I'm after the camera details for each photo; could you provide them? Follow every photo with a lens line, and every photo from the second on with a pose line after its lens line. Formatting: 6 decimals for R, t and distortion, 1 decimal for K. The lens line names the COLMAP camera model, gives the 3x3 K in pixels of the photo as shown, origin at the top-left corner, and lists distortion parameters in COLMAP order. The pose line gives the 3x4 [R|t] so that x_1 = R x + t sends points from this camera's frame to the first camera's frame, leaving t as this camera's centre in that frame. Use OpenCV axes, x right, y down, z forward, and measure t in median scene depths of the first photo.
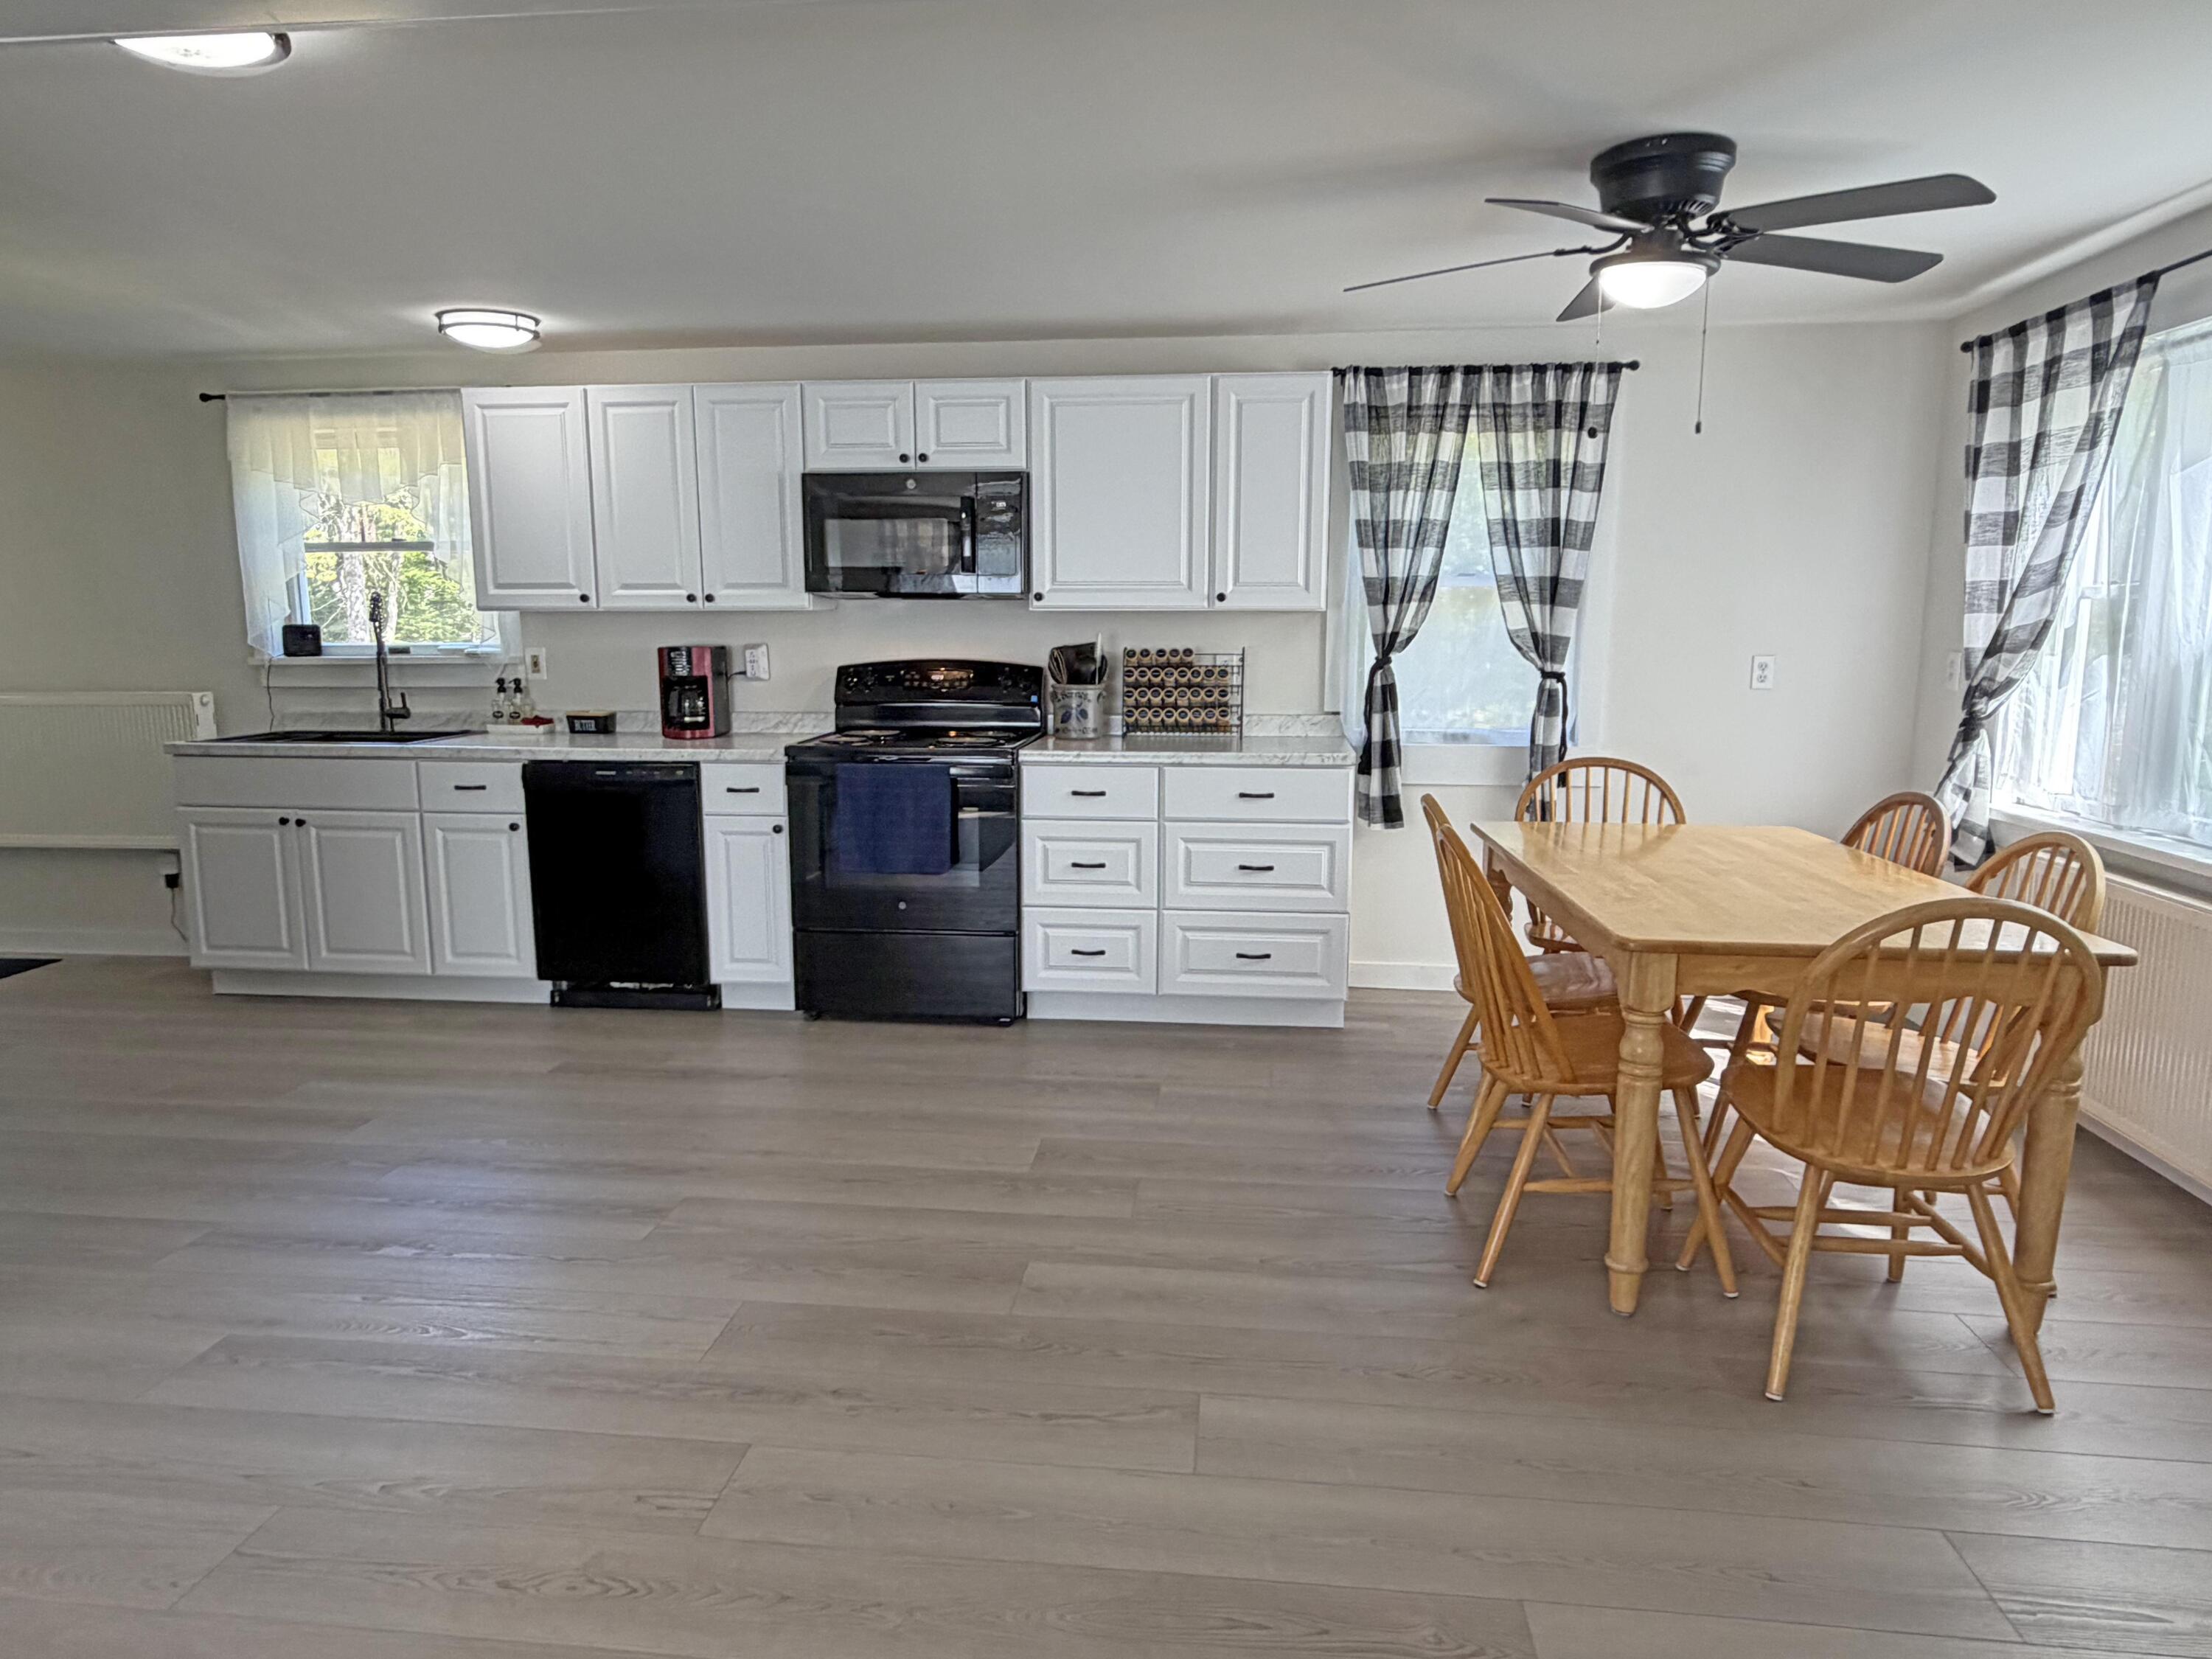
lens RADIAL K [[1400.6, 0, 1091.3], [0, 1400.6, 834.8], [0, 0, 1]] dist [0.004148, -0.001840]
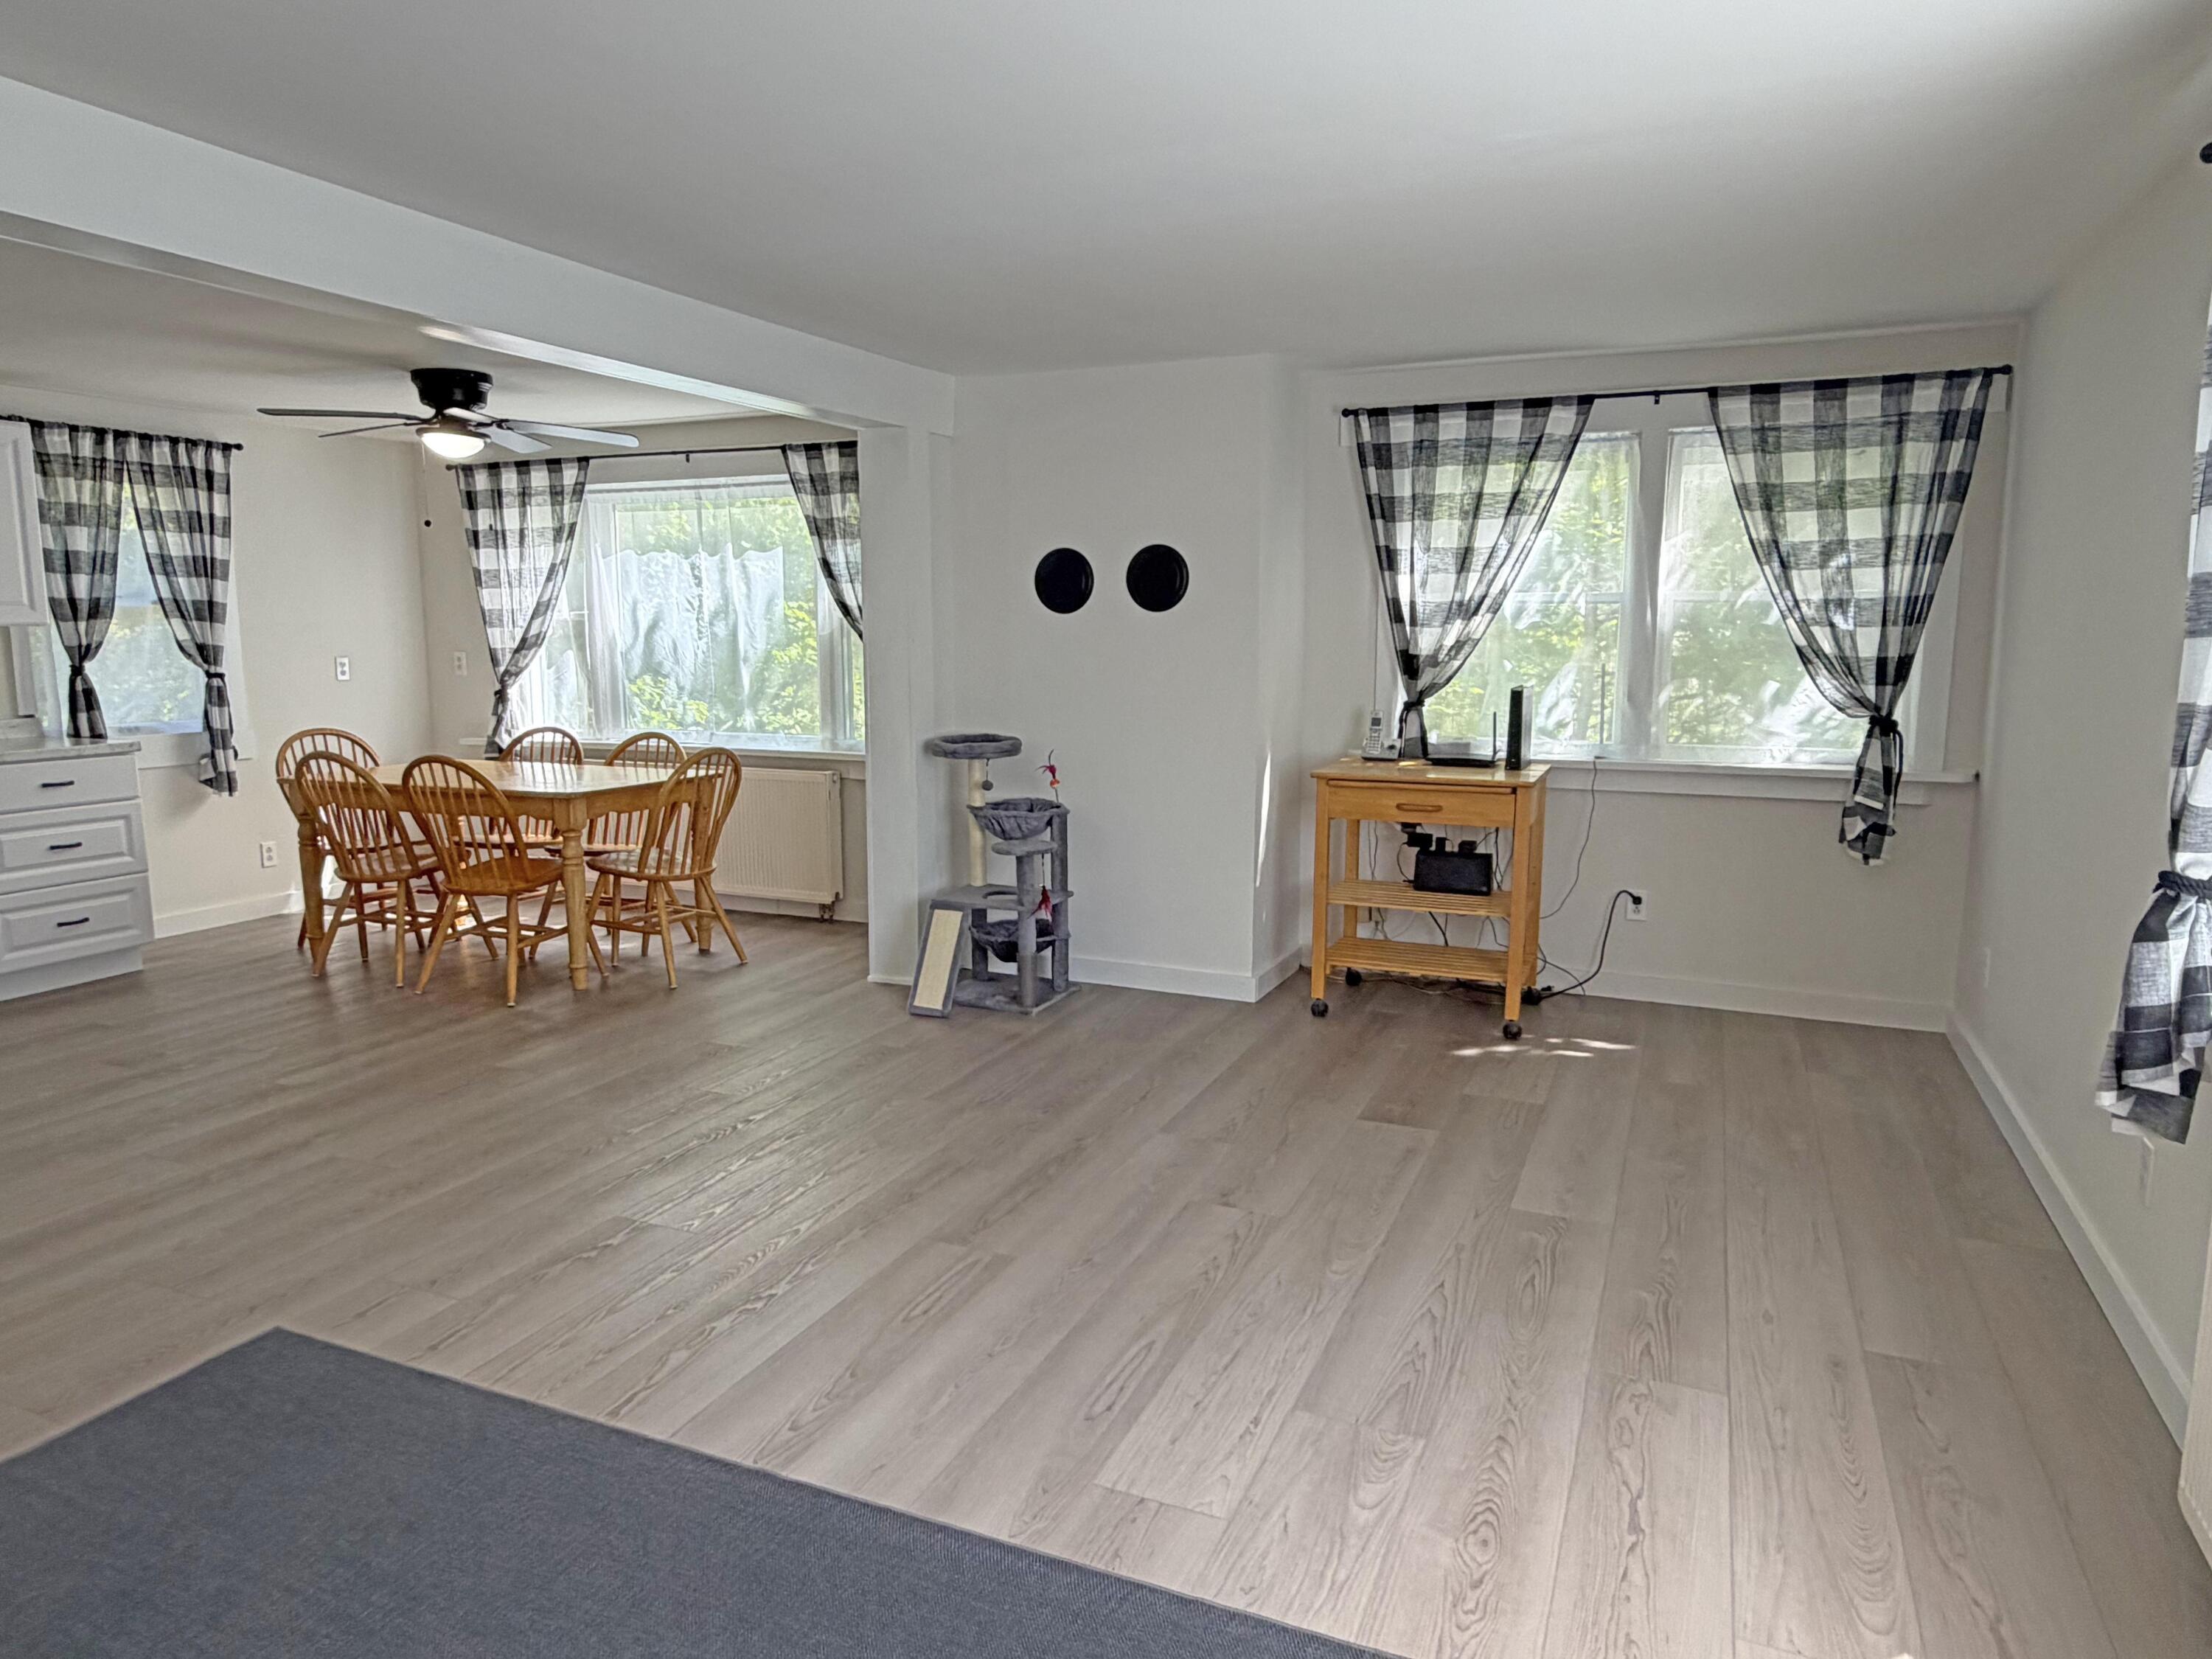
lens RADIAL K [[1400.6, 0, 1096.2], [0, 1400.6, 831.3], [0, 0, 1]] dist [0.004148, -0.001840]
pose [[0.291947, -0.139689, 0.946179, -0.704616], [0.150291, 0.983687, 0.098854, 0.023983], [-0.944553, 0.113342, 0.308179, -0.166868]]
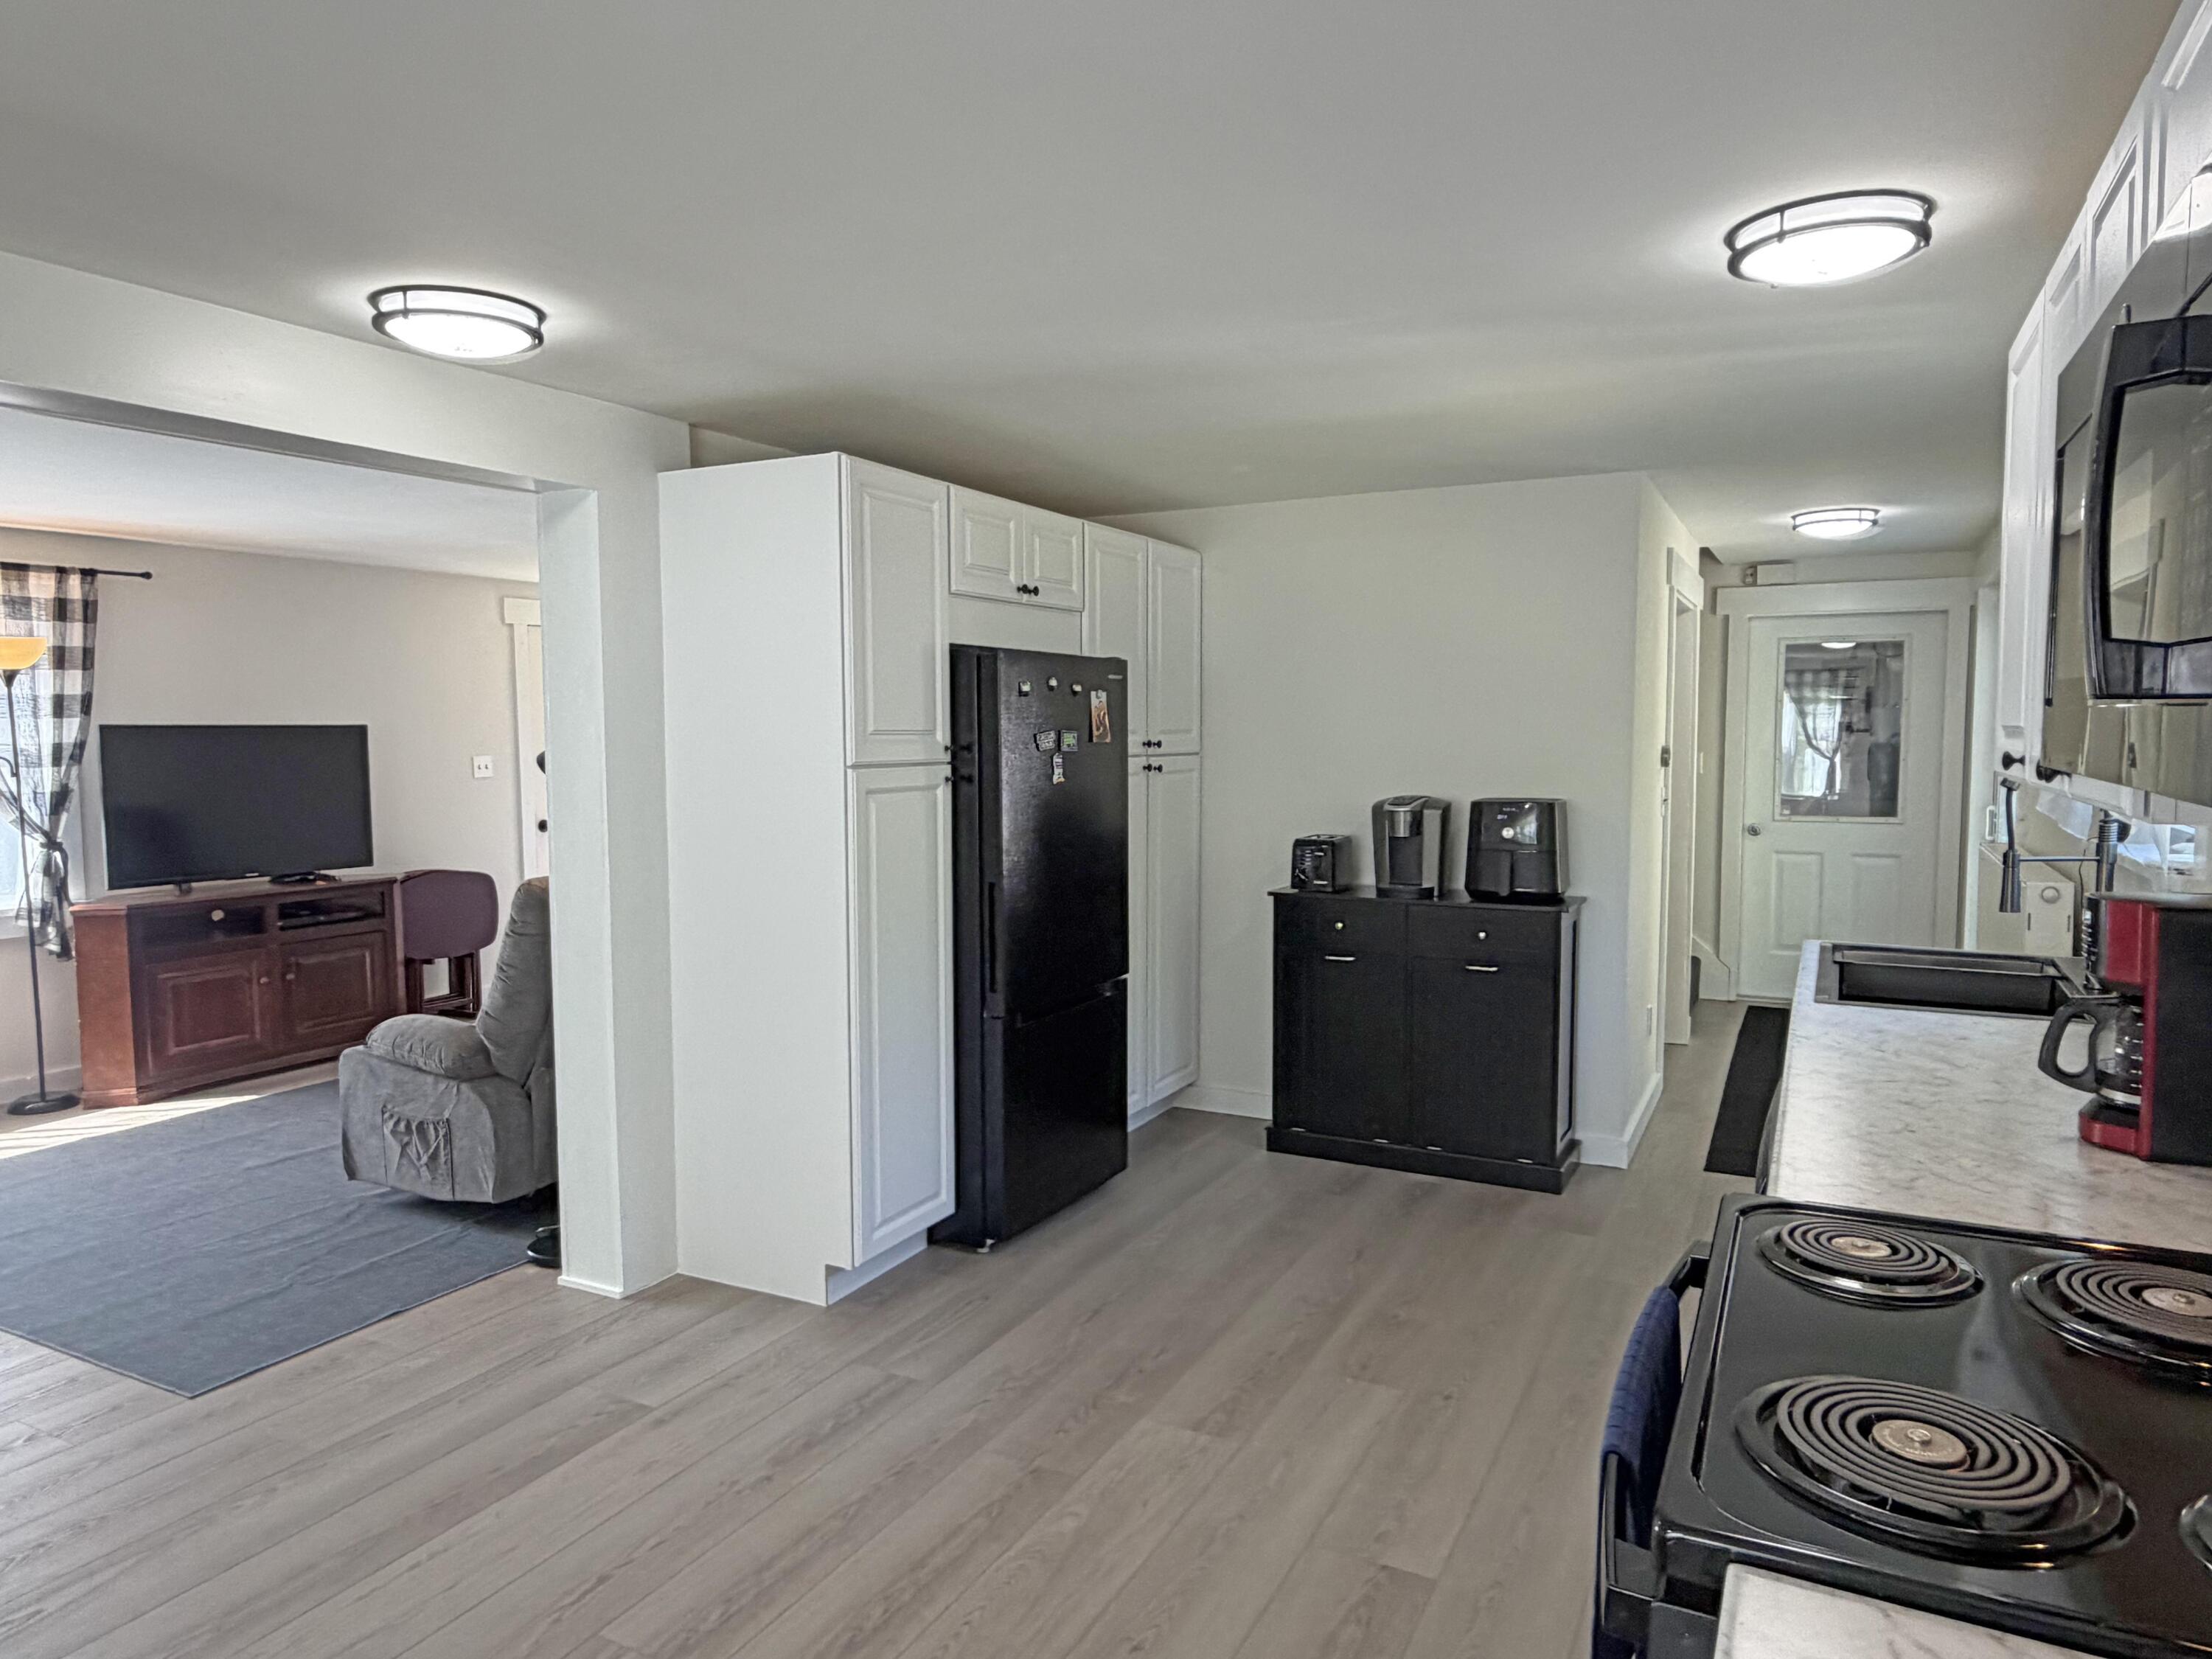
lens RADIAL K [[1400.6, 0, 1097.3], [0, 1400.6, 818.0], [0, 0, 1]] dist [0.004148, -0.001840]
pose [[-0.360203, 0.073987, -0.929935, 0.165179], [-0.141471, 0.980988, 0.132847, -0.183798], [0.922084, 0.179410, -0.342888, 0.934602]]
